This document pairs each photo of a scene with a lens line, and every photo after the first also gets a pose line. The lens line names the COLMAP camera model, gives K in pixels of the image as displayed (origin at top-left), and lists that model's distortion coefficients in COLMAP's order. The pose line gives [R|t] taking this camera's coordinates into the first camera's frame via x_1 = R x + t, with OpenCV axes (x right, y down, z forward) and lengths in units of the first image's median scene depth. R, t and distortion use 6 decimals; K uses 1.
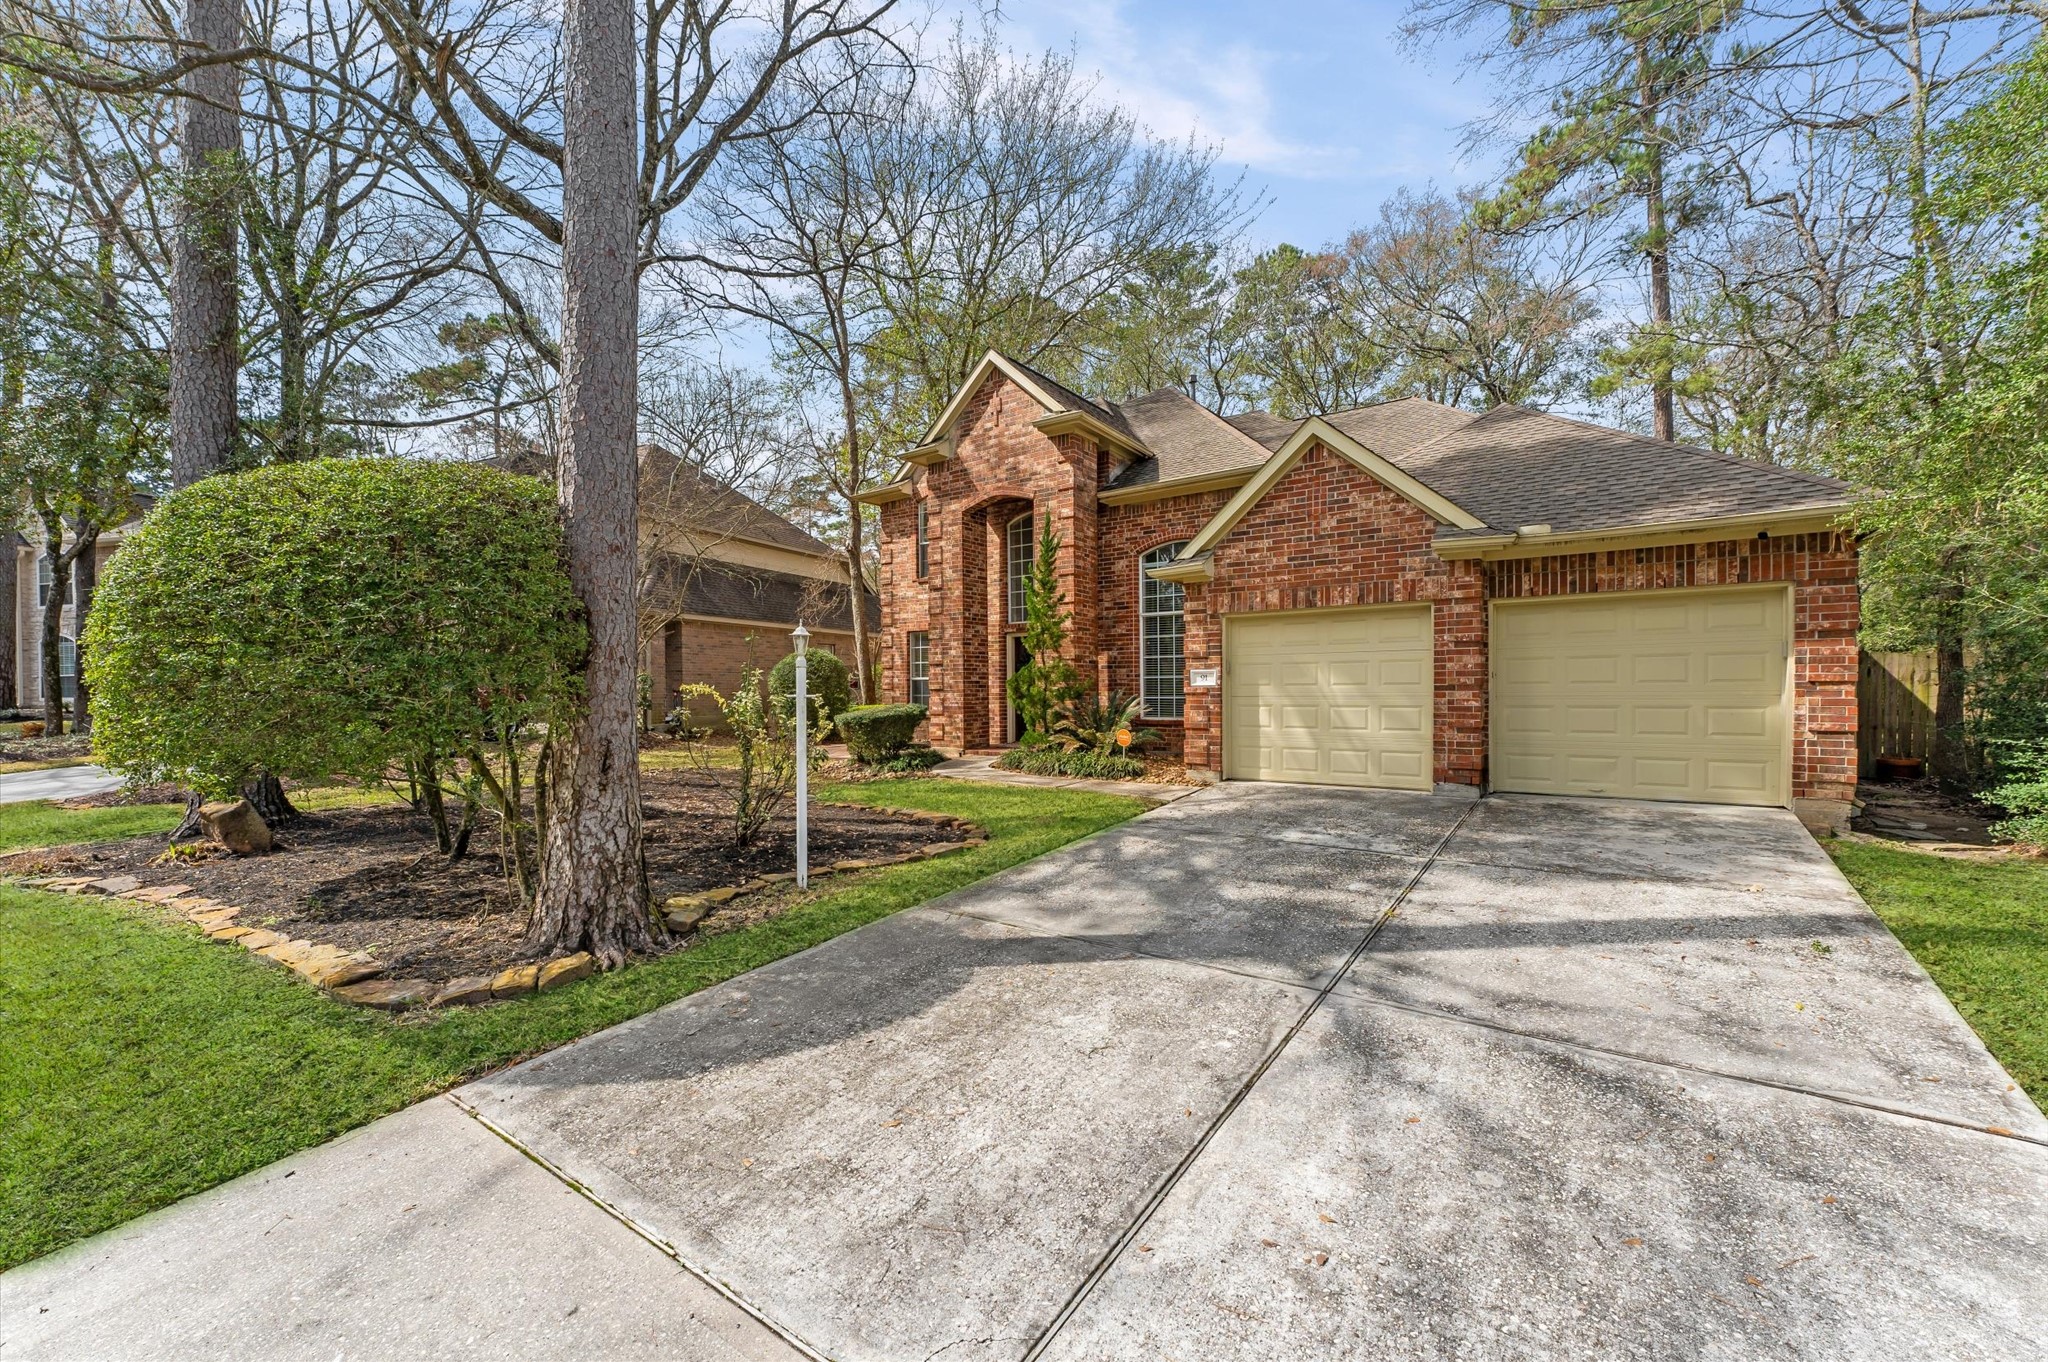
lens RADIAL K [[830.3, 0, 1019.4], [0, 830.3, 690.9], [0, 0, 1]] dist [-0.002003, 0.000340]
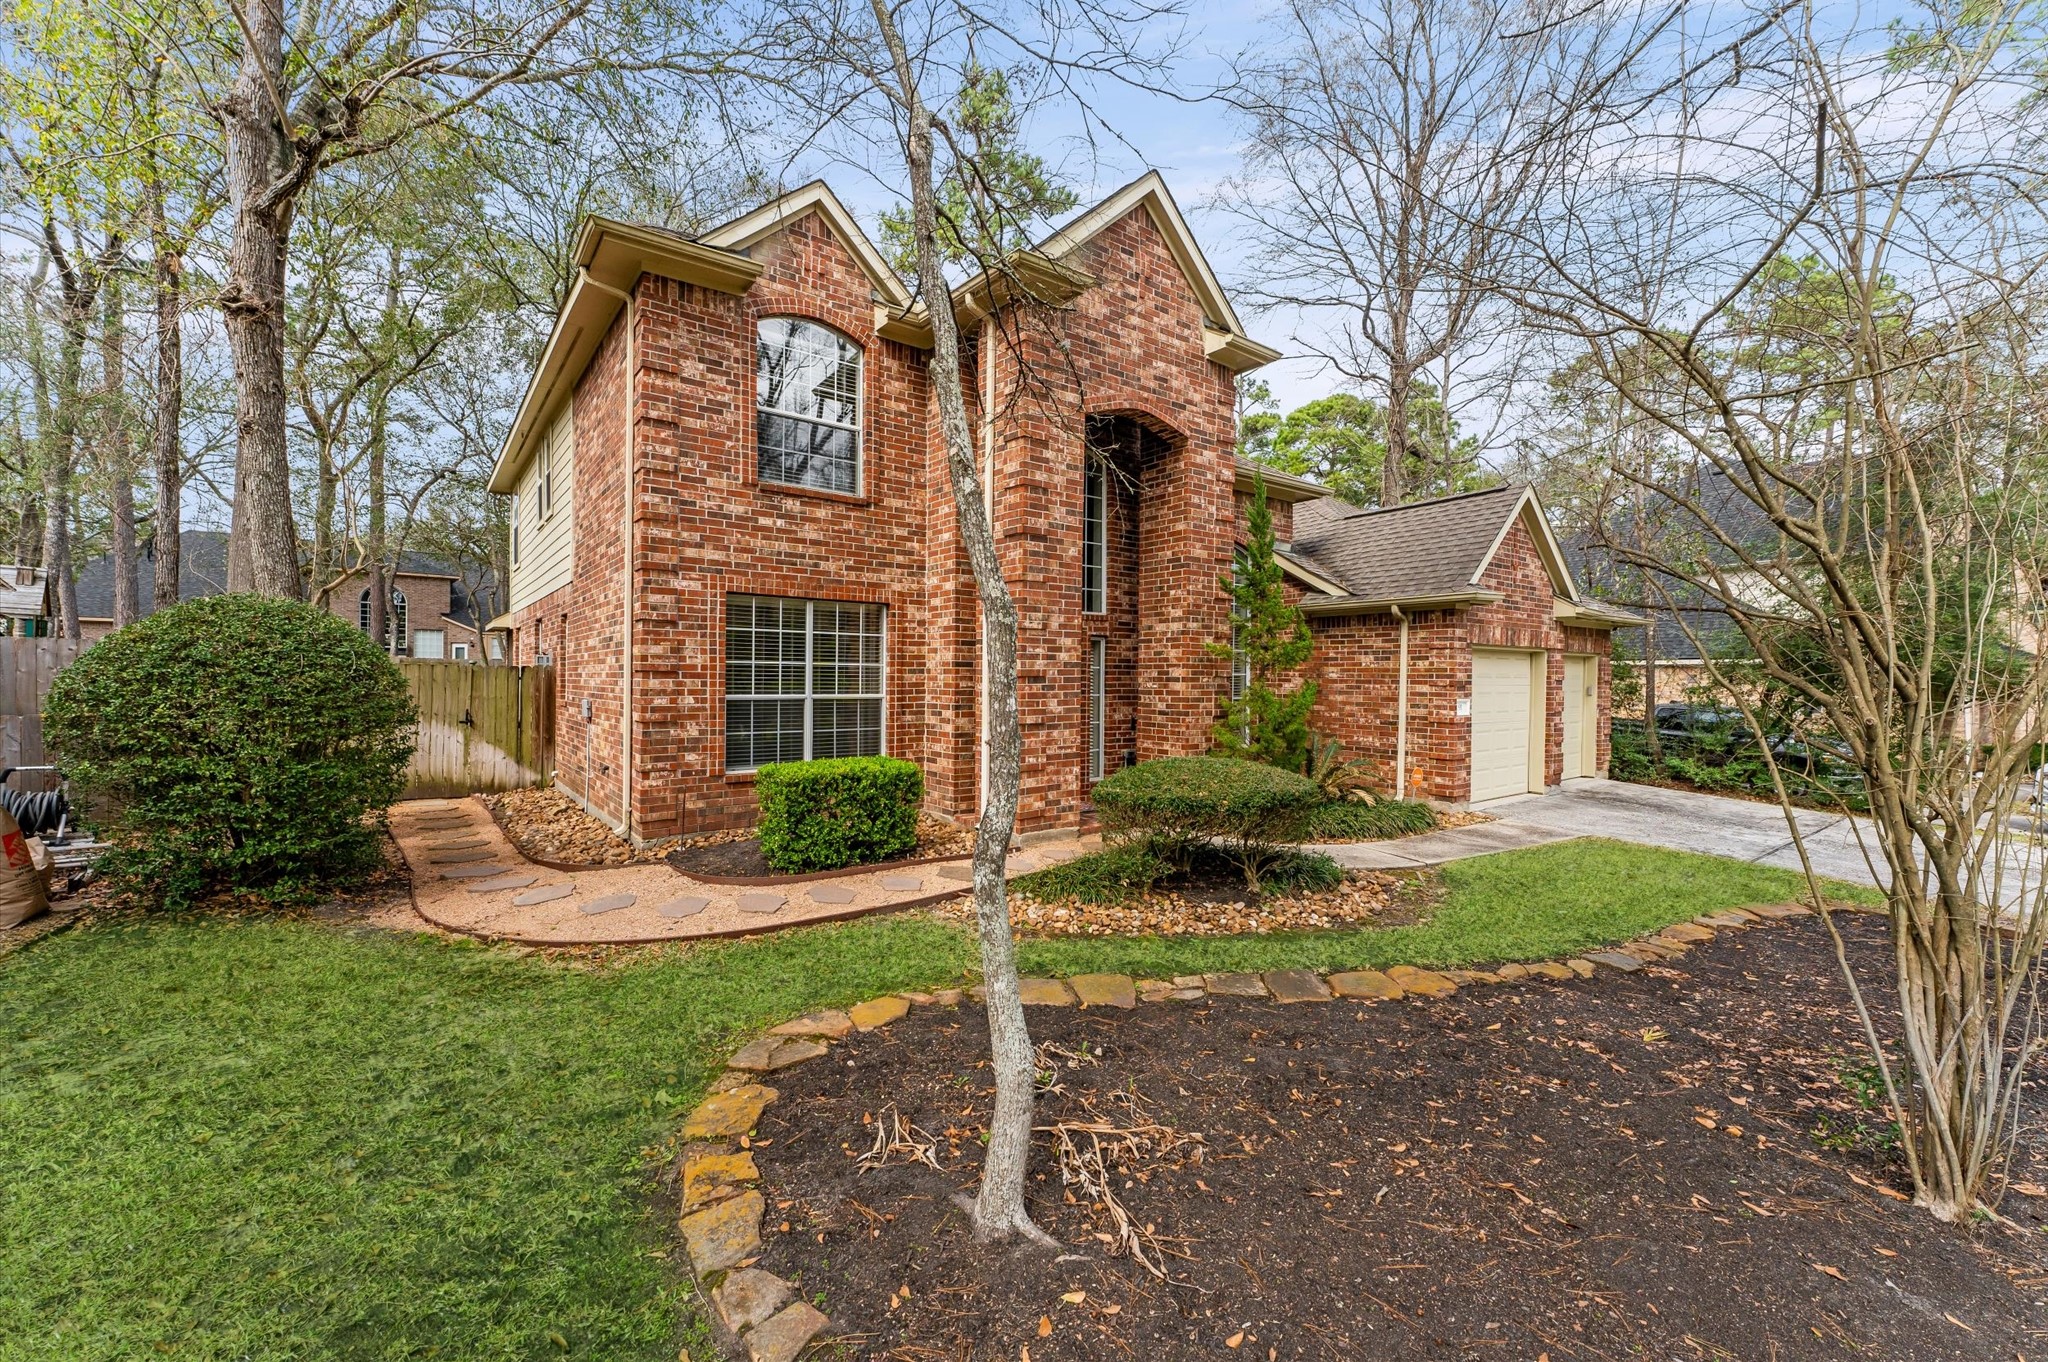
lens RADIAL K [[830.3, 0, 1024.1], [0, 830.3, 687.0], [0, 0, 1]] dist [-0.002003, 0.000340]
pose [[0.299507, 0.003621, 0.954087, -0.614947], [-0.006675, 0.999976, -0.001700, -0.024878], [-0.954071, -0.005859, 0.299524, 0.850053]]
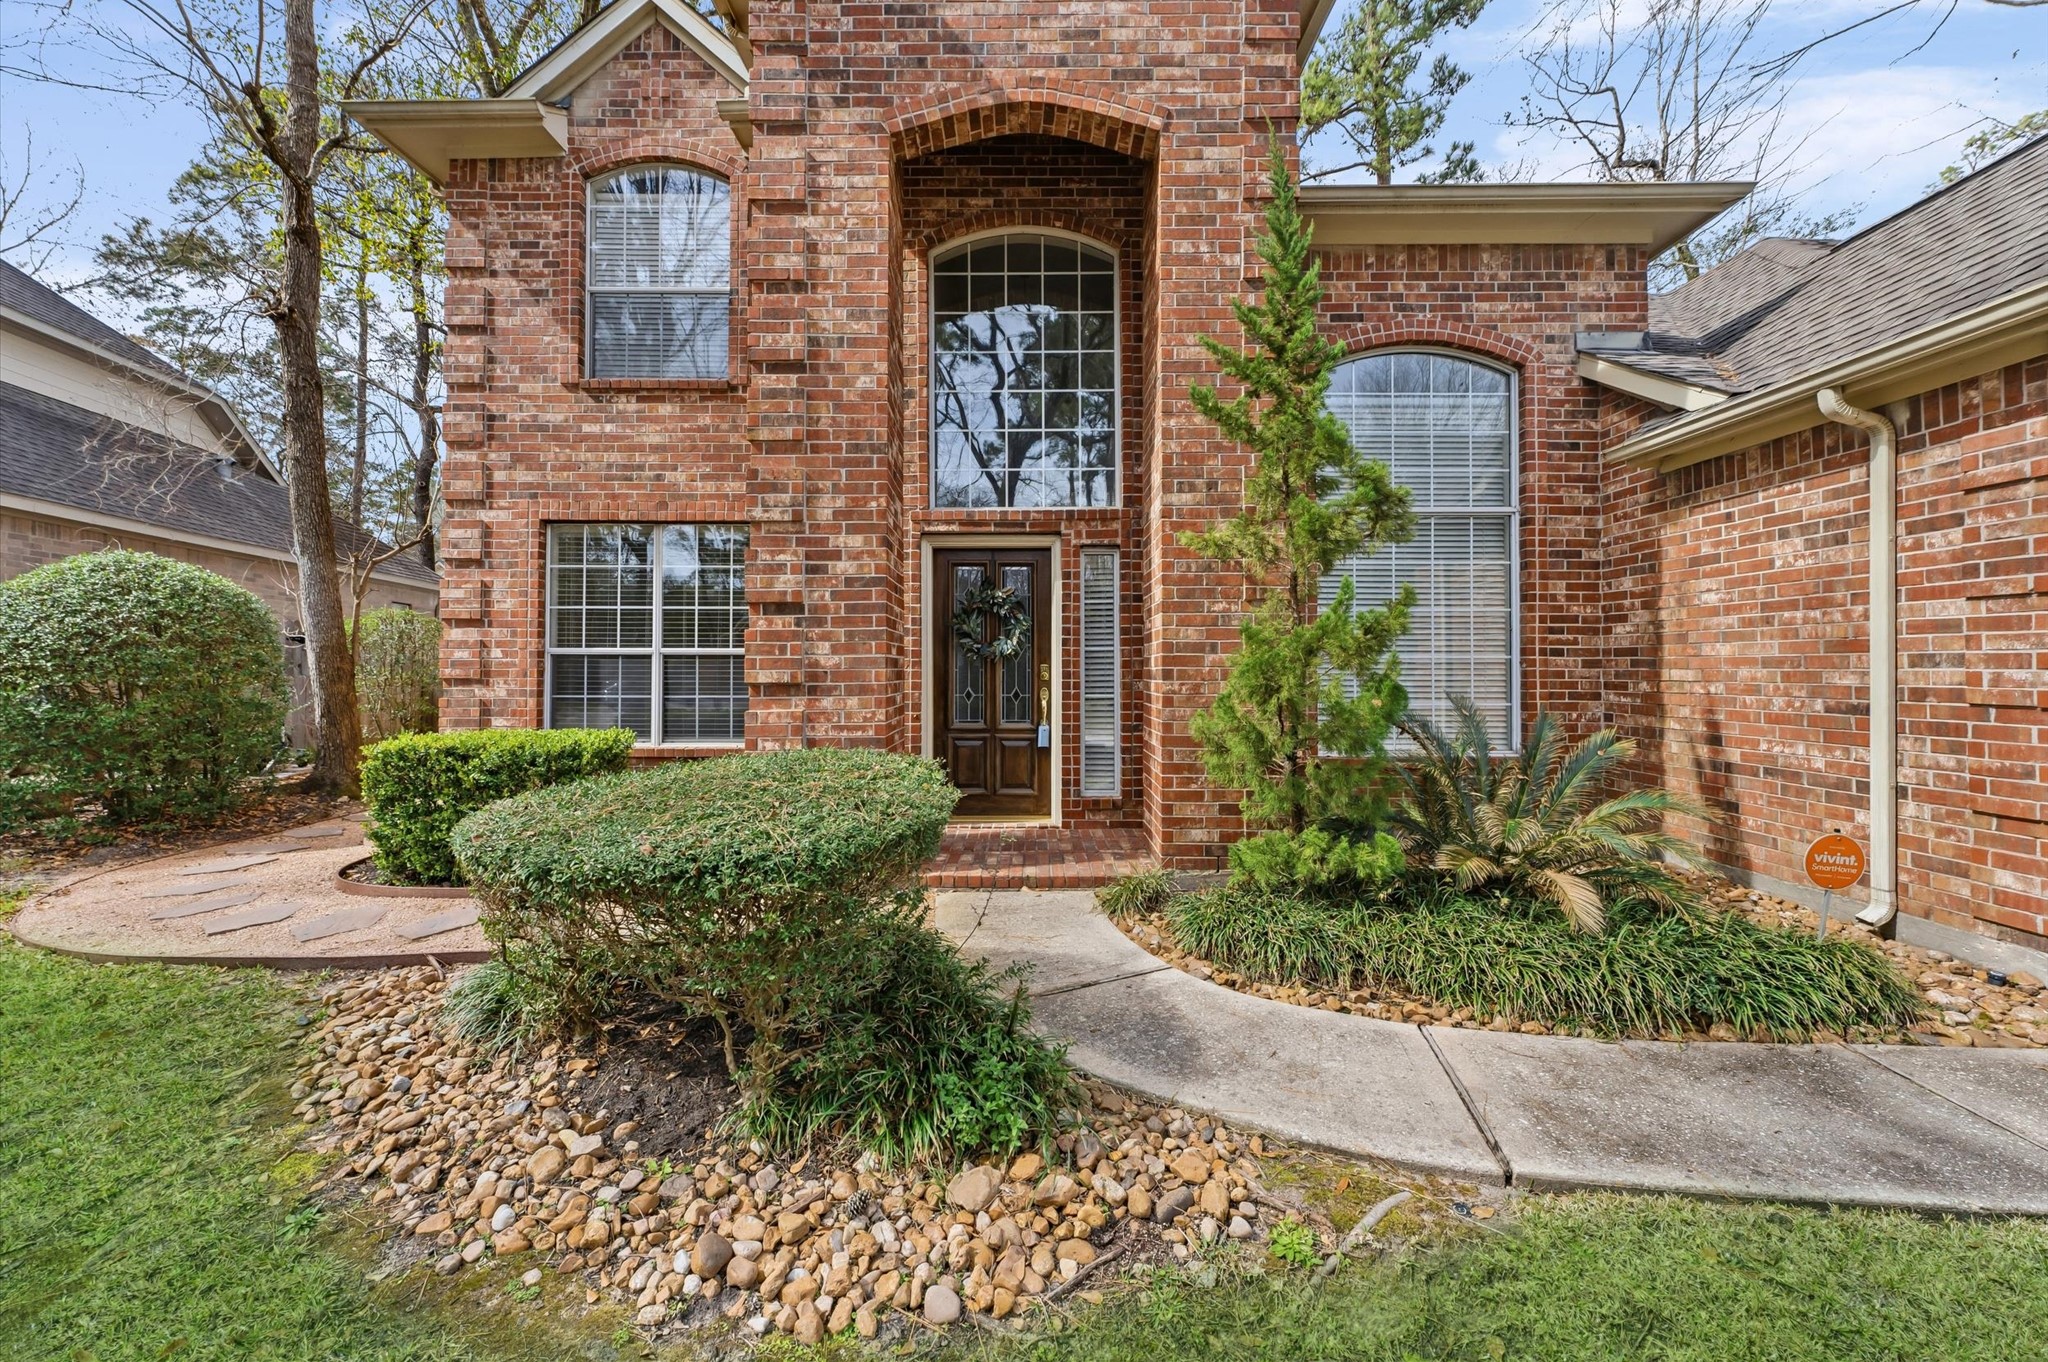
lens RADIAL K [[830.3, 0, 1024.2], [0, 830.3, 659.6], [0, 0, 1]] dist [-0.002003, 0.000340]
pose [[0.816132, 0.019846, 0.577525, -0.204714], [-0.006824, 0.999671, -0.024709, -0.004121], [-0.577825, 0.016224, 0.815999, 0.695181]]
